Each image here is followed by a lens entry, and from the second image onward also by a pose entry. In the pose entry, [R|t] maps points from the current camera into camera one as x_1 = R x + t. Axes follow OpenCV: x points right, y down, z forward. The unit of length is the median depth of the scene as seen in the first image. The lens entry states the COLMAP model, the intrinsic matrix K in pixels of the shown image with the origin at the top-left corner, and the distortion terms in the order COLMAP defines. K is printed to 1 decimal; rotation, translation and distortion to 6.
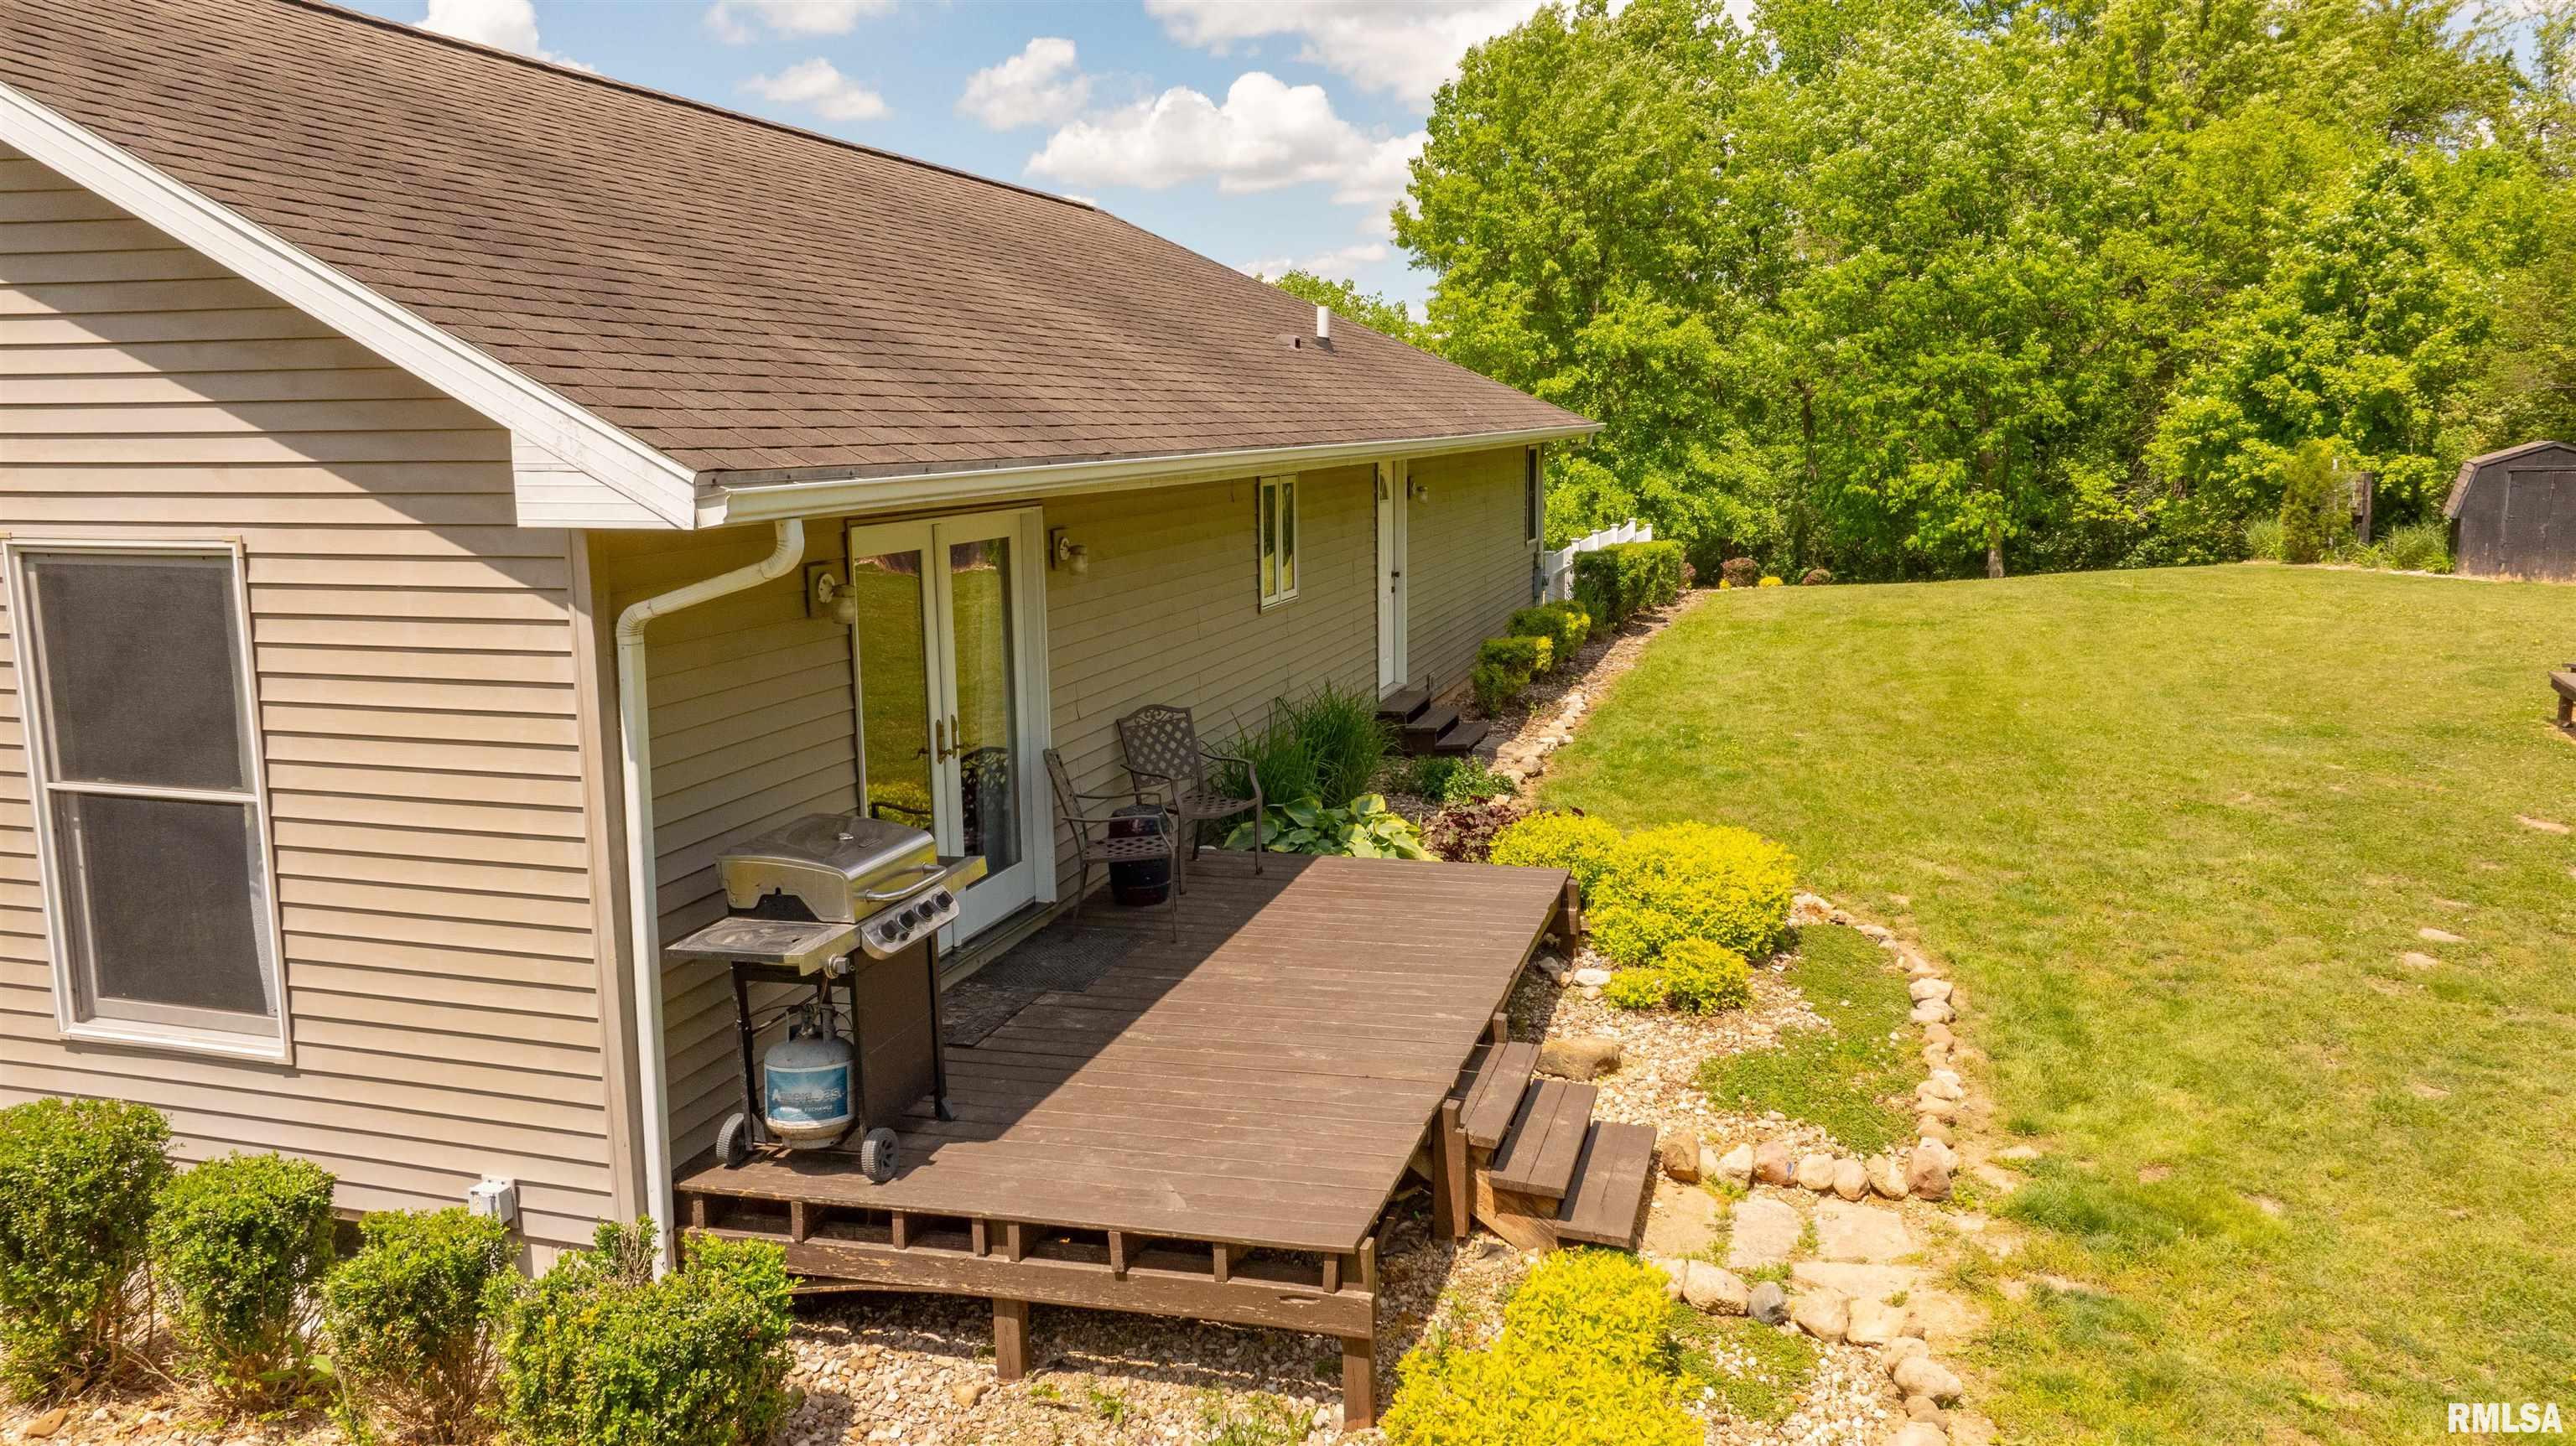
lens RADIAL K [[1853.5, 0, 1273.1], [0, 1853.5, 689.5], [0, 0, 1]] dist [0.032744, 0.001478]
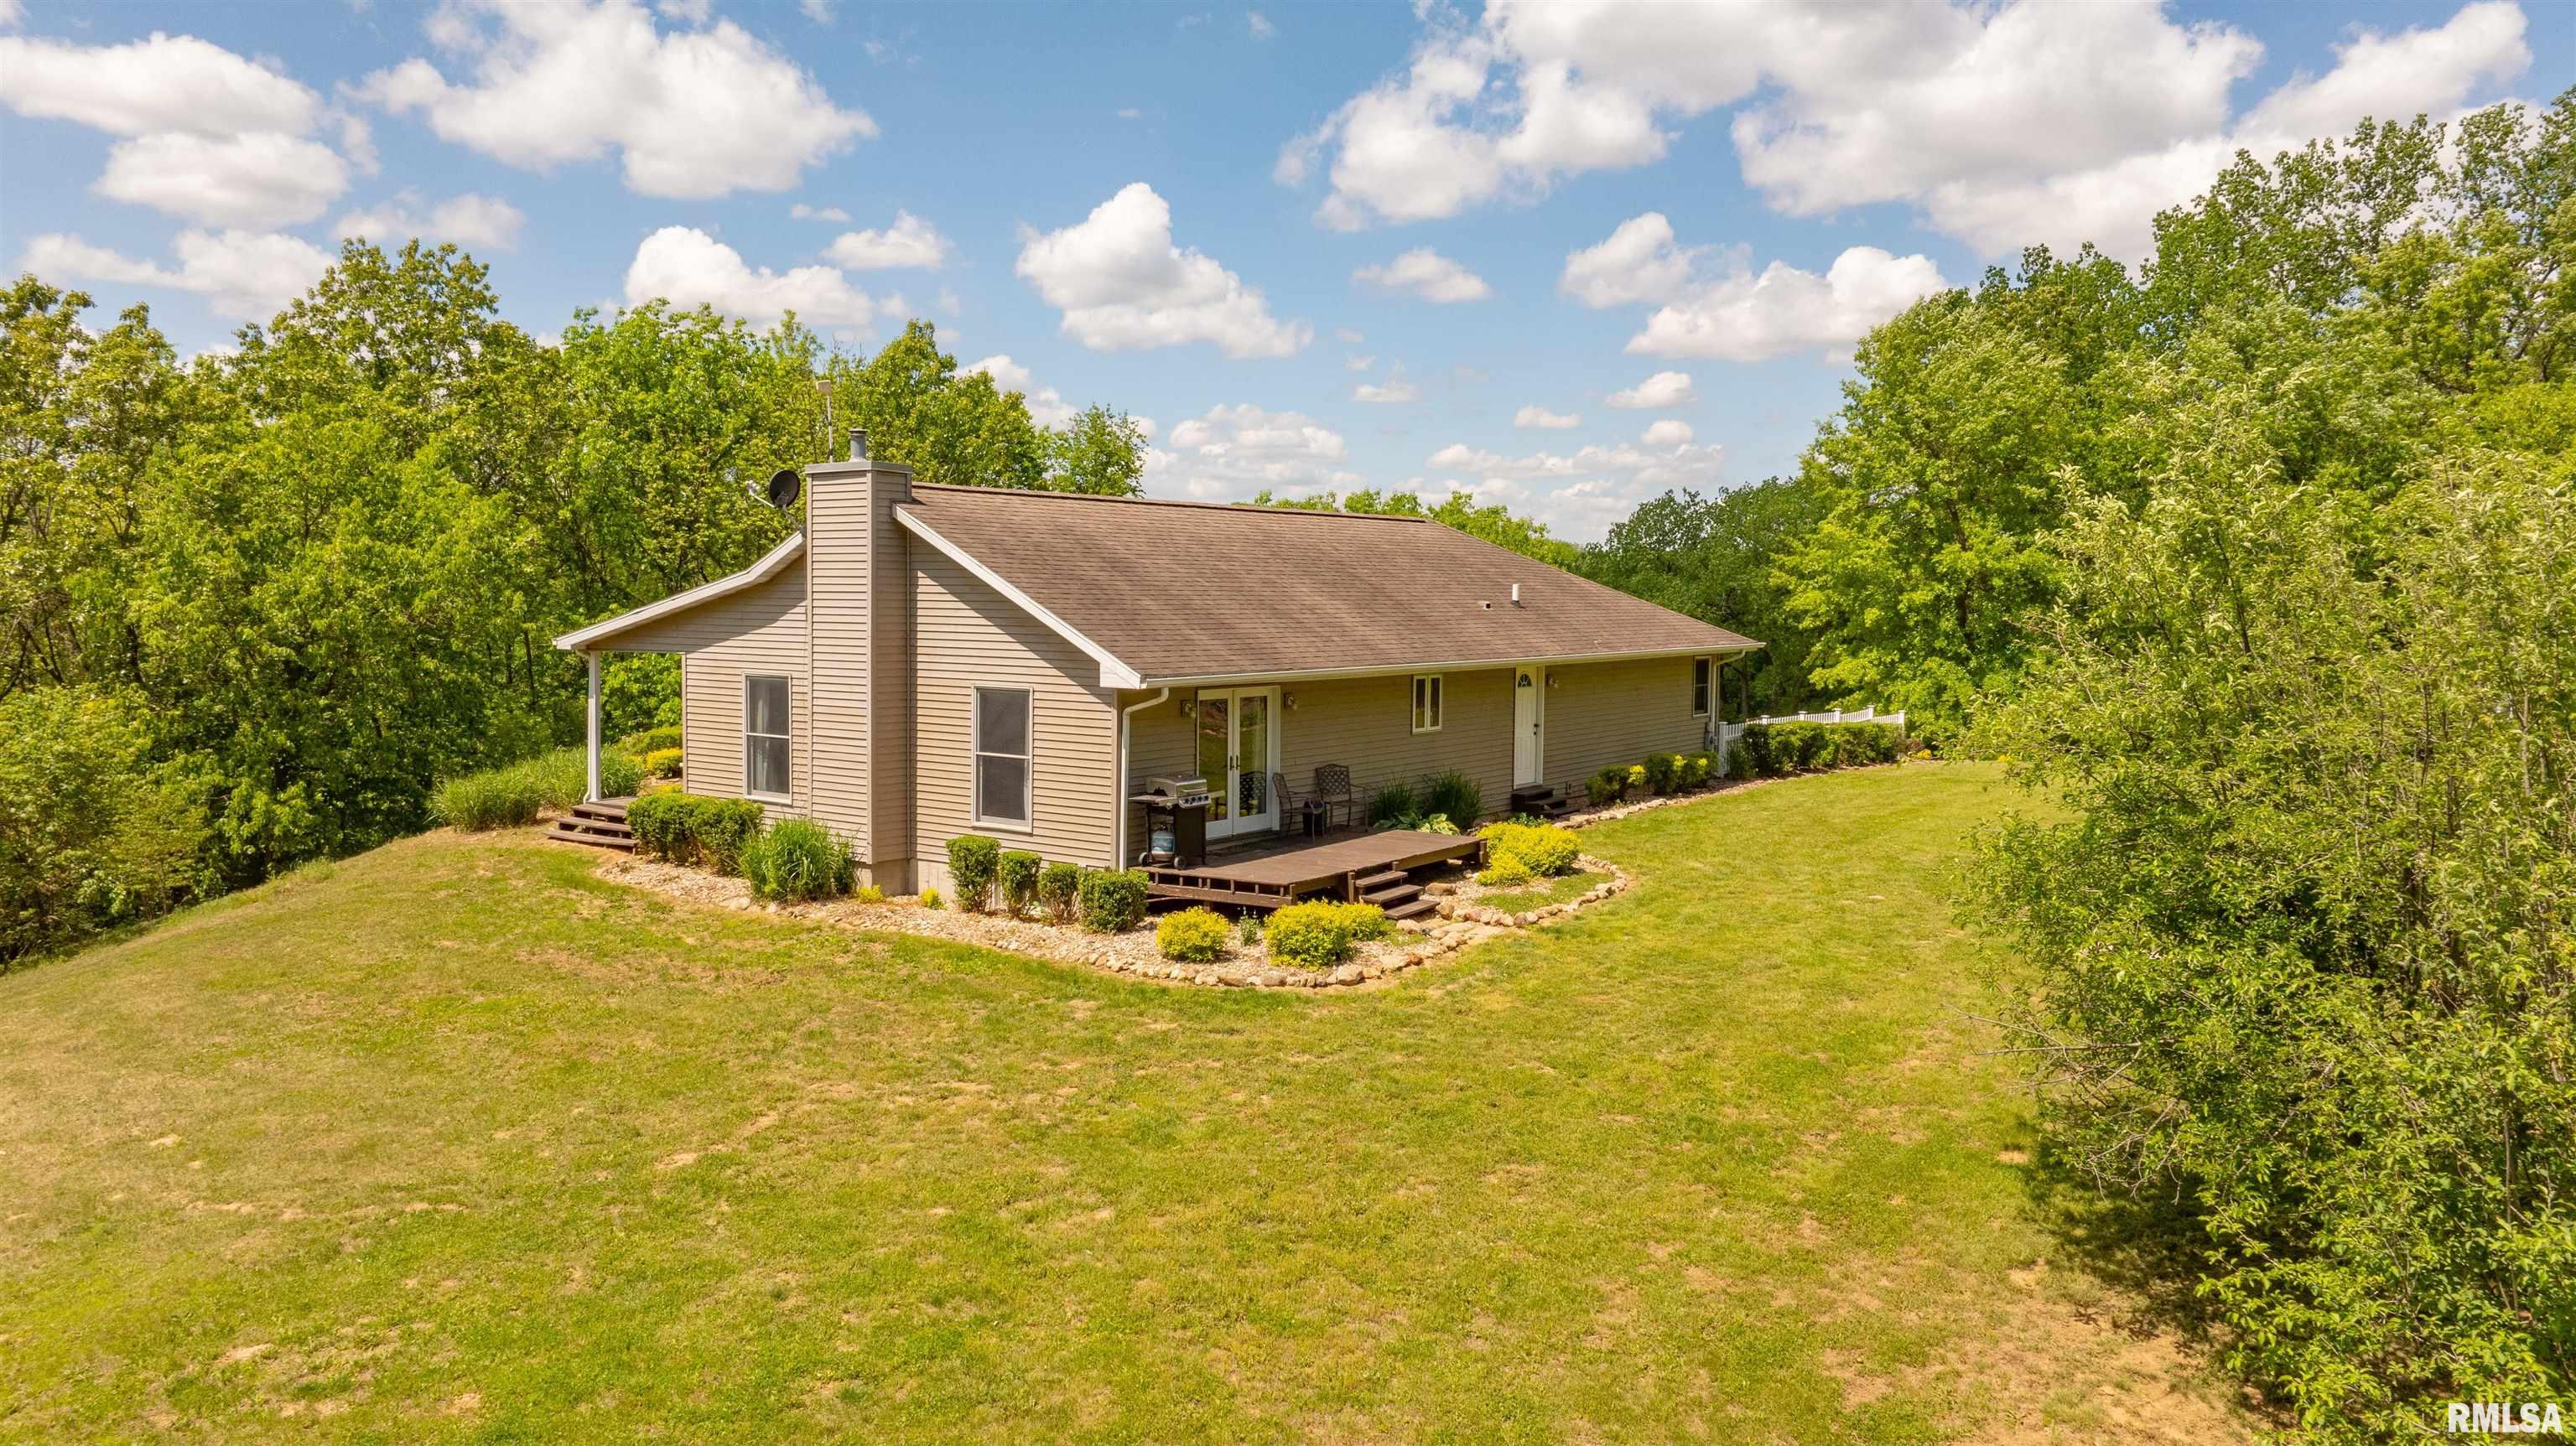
lens RADIAL K [[1853.5, 0, 1273.1], [0, 1853.5, 689.5], [0, 0, 1]] dist [0.032744, 0.001478]
pose [[0.951013, 0.042248, -0.306250, 0.941819], [-0.069430, 0.994501, -0.078408, 0.165692], [0.301253, 0.095830, 0.948717, -2.149072]]
